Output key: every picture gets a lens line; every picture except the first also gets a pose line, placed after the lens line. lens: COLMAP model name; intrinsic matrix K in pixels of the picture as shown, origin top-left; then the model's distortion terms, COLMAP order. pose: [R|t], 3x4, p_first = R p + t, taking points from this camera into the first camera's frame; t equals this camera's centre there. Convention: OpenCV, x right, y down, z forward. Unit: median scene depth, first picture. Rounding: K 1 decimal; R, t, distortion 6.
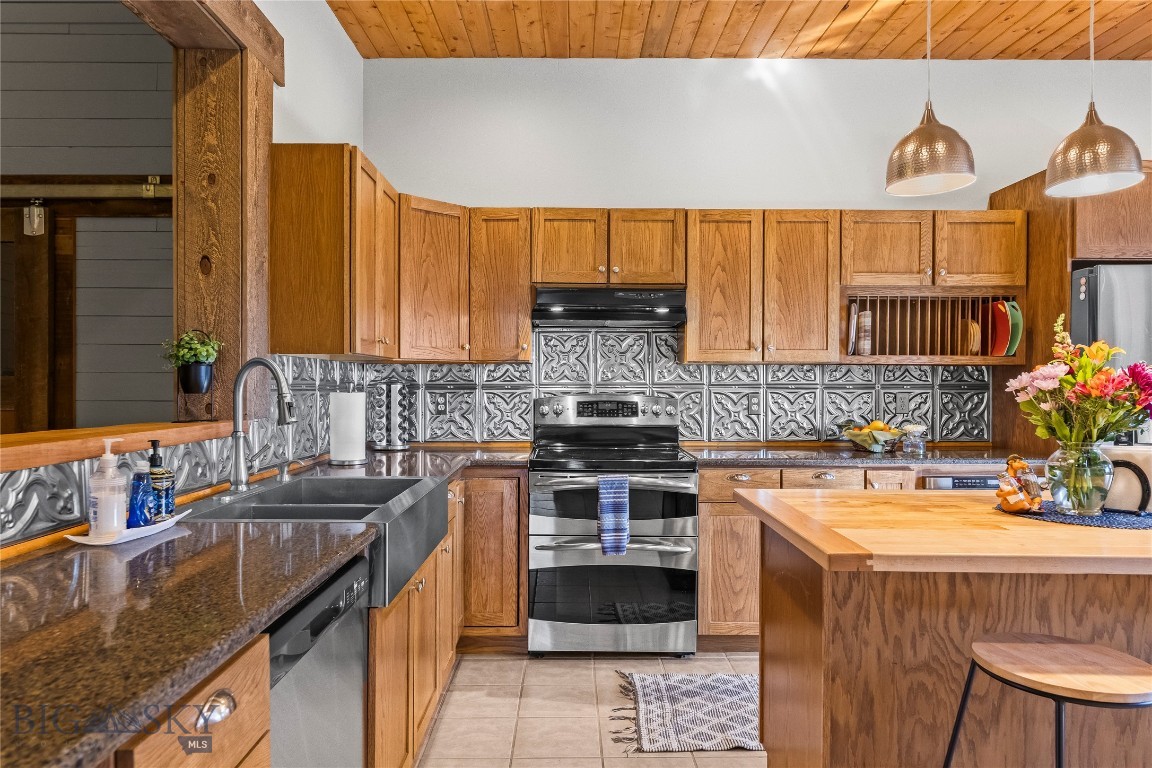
lens RADIAL K [[745.5, 0, 575.0], [0, 745.5, 389.9], [0, 0, 1]] dist [-0.015899, 0.014811]
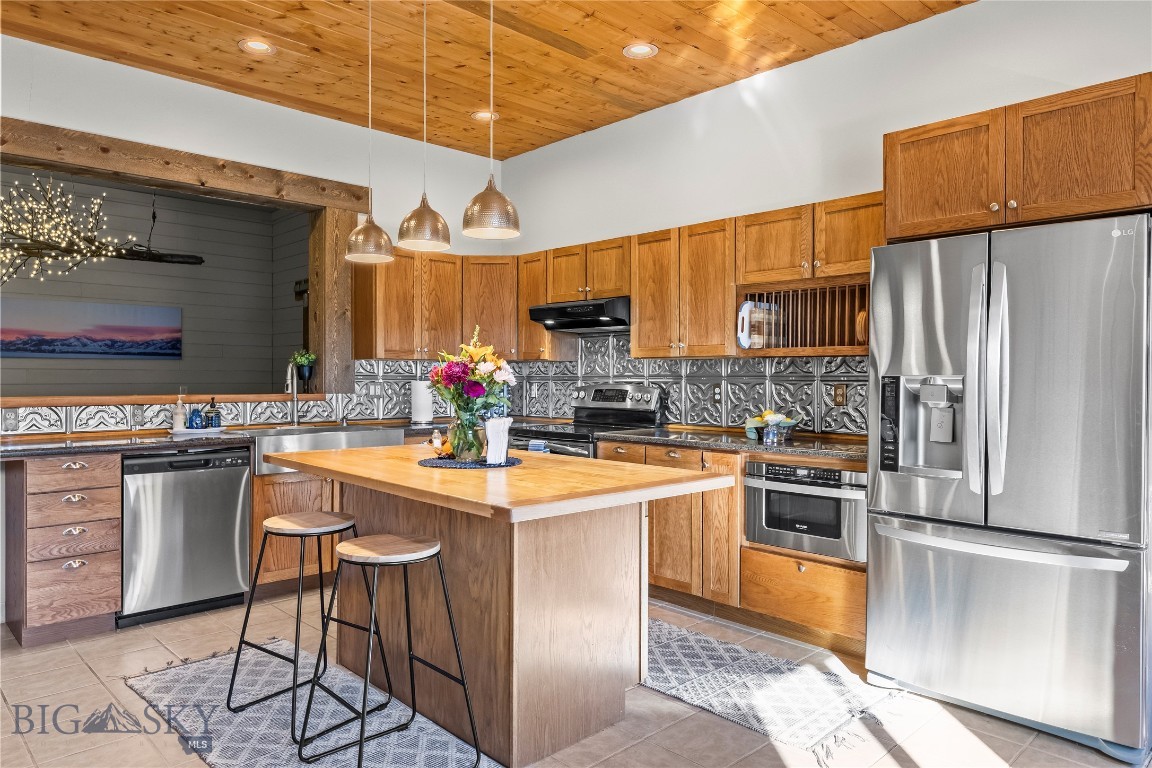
lens RADIAL K [[745.5, 0, 577.5], [0, 745.5, 375.7], [0, 0, 1]] dist [-0.015899, 0.014811]
pose [[0.694602, -0.001608, -0.719392, 0.989395], [-0.006332, 0.999945, -0.008349, 0.003372], [0.719366, 0.010354, 0.694554, 0.069673]]
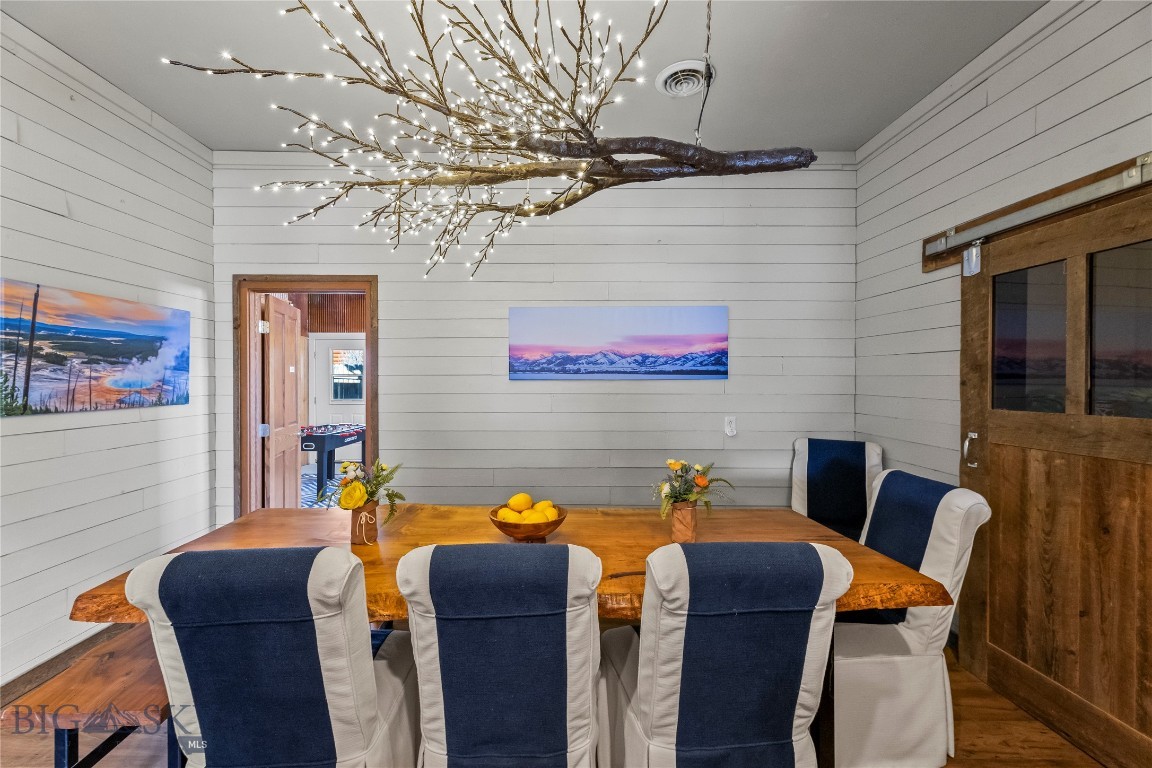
lens RADIAL K [[454.7, 0, 559.8], [0, 454.7, 383.4], [0, 0, 1]] dist [0.001028, 0.000149]
pose [[-0.008636, 0.011069, -0.999901, -0.305775], [-0.009076, 0.999897, 0.011148, -0.048692], [0.999922, 0.009171, -0.008535, 0.374886]]
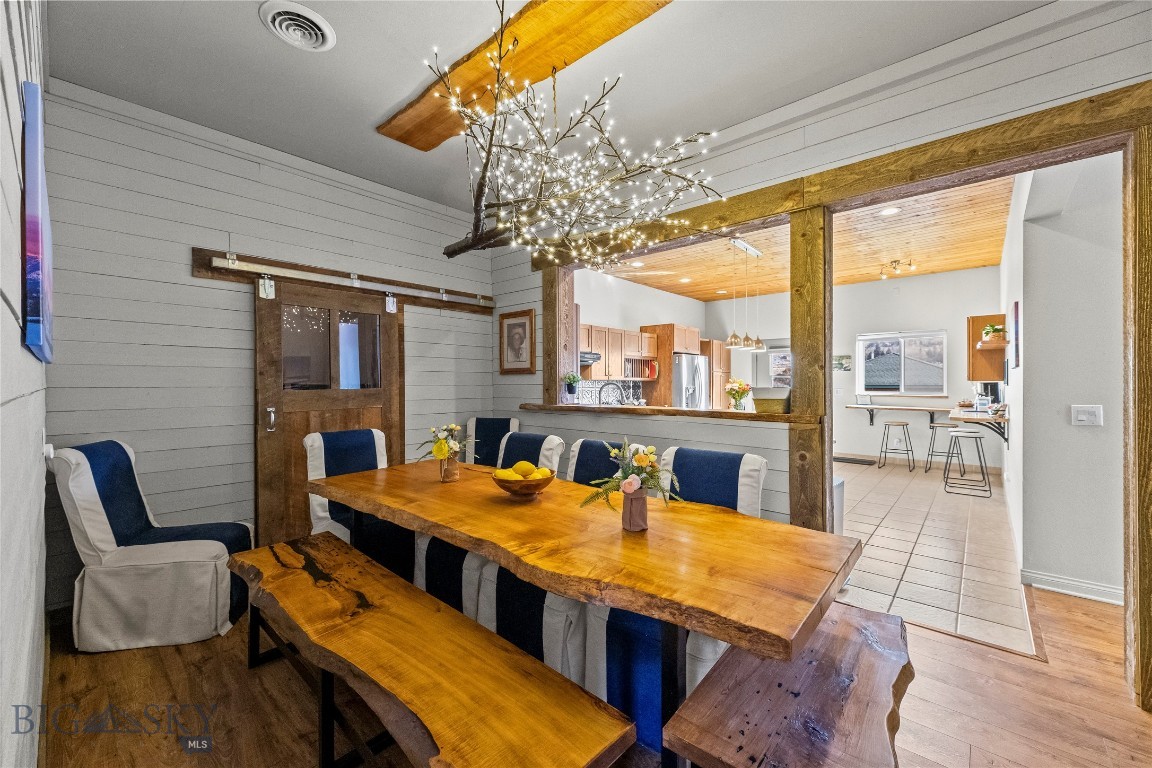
lens RADIAL K [[454.7, 0, 582.0], [0, 454.7, 381.4], [0, 0, 1]] dist [0.001028, 0.000149]
pose [[0.661565, -0.001531, 0.749886, -1.161371], [0.010870, 0.999912, -0.007548, -0.019604], [-0.749809, 0.013145, 0.661524, -0.103071]]
